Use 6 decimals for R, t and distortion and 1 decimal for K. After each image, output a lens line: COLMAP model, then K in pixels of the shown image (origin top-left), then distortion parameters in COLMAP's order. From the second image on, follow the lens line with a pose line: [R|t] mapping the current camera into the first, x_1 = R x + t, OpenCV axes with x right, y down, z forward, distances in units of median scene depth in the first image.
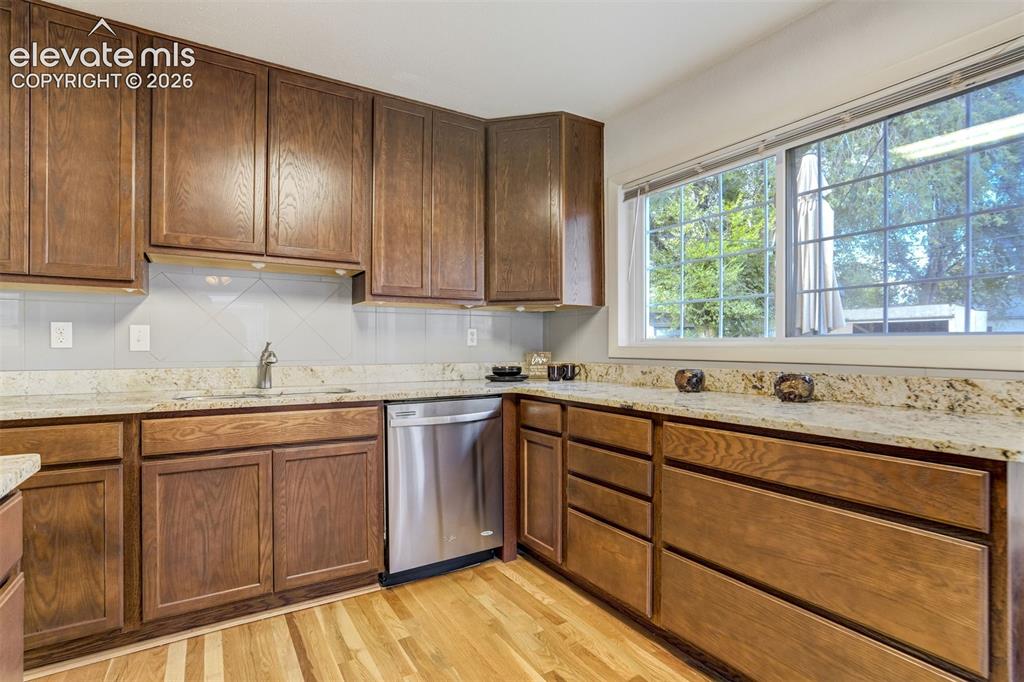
lens RADIAL K [[486.3, 0, 511.6], [0, 486.3, 350.2], [0, 0, 1]] dist [-0.042724, 0.015313]
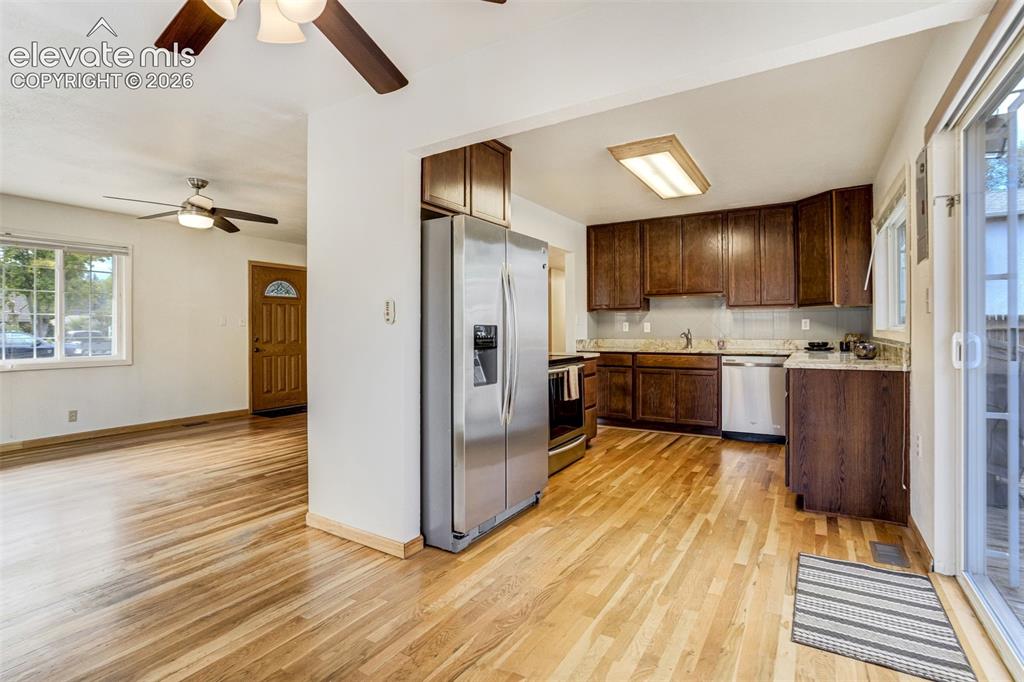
lens RADIAL K [[486.3, 0, 526.2], [0, 486.3, 328.4], [0, 0, 1]] dist [-0.042724, 0.015313]
pose [[0.477472, -0.003540, -0.878640, 1.282753], [-0.000690, 0.999990, -0.004404, -0.007234], [0.878647, 0.002709, 0.477465, -0.884670]]
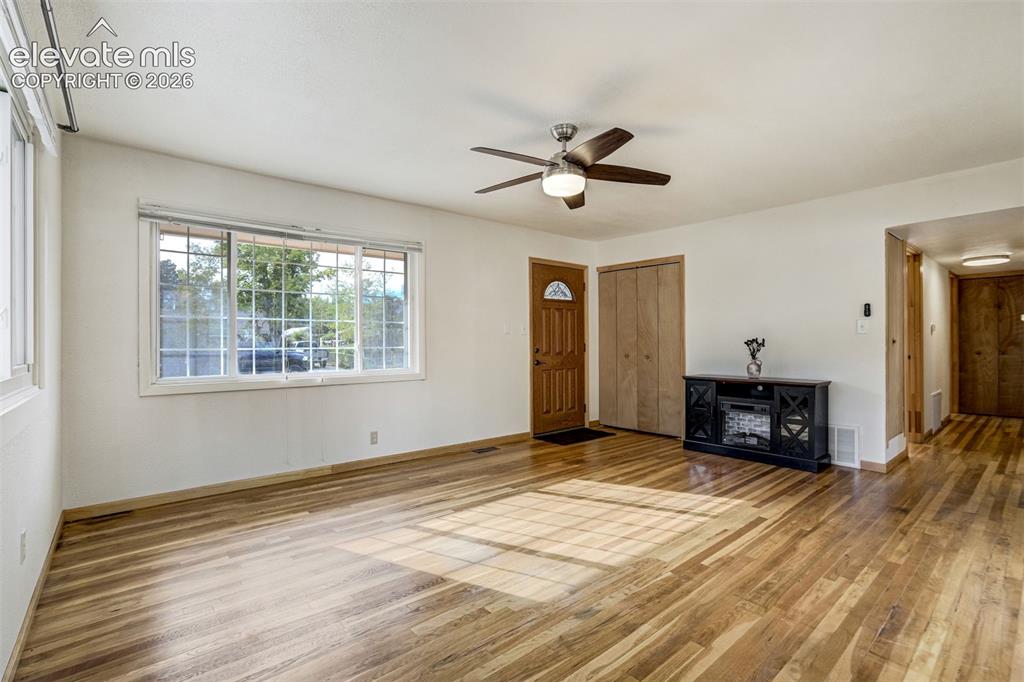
lens RADIAL K [[470.1, 0, 520.5], [0, 470.1, 340.0], [0, 0, 1]] dist [-0.021274, 0.004142]
pose [[0.205750, -0.002159, -0.978602, 0.282744], [-0.000328, 0.999997, -0.002275, 0.001434], [0.978604, 0.000789, 0.205749, -1.515669]]
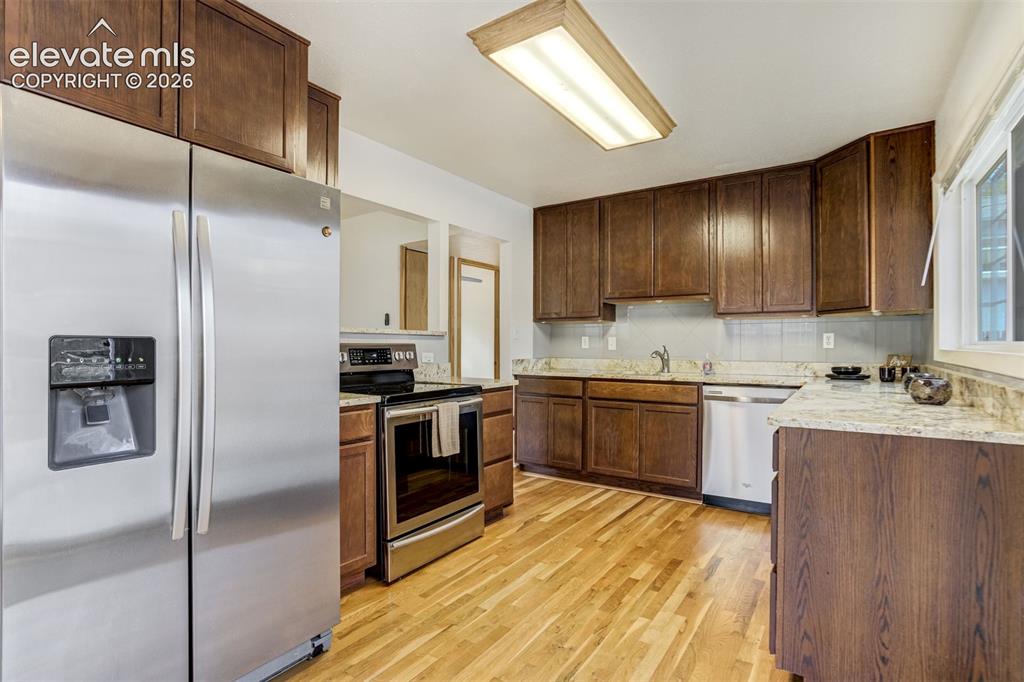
lens RADIAL K [[486.3, 0, 534.2], [0, 486.3, 345.7], [0, 0, 1]] dist [-0.042724, 0.015313]
pose [[0.439692, 0.003262, -0.898143, 0.897124], [-0.007930, 0.999969, -0.000251, -0.012703], [0.898114, 0.007233, 0.439704, -0.181339]]
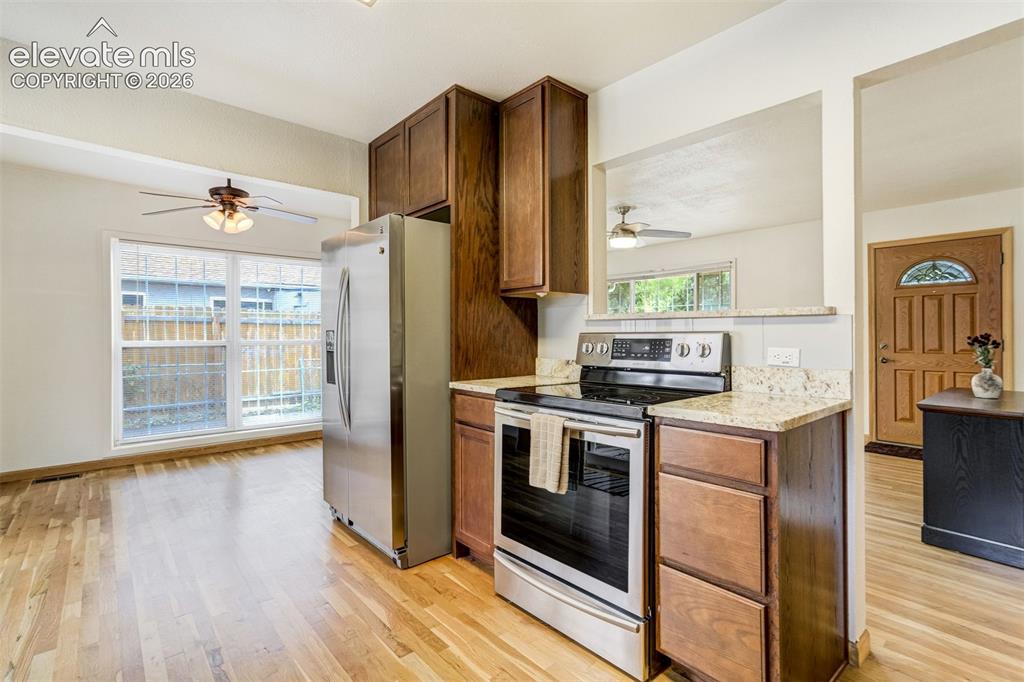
lens RADIAL K [[471.0, 0, 516.4], [0, 471.0, 331.1], [0, 0, 1]] dist [-0.010975, 0.002567]
pose [[-0.978714, -0.003020, -0.205207, -0.038608], [-0.003540, 0.999991, 0.002167, -0.019456], [0.205198, 0.002847, -0.978716, 0.950232]]
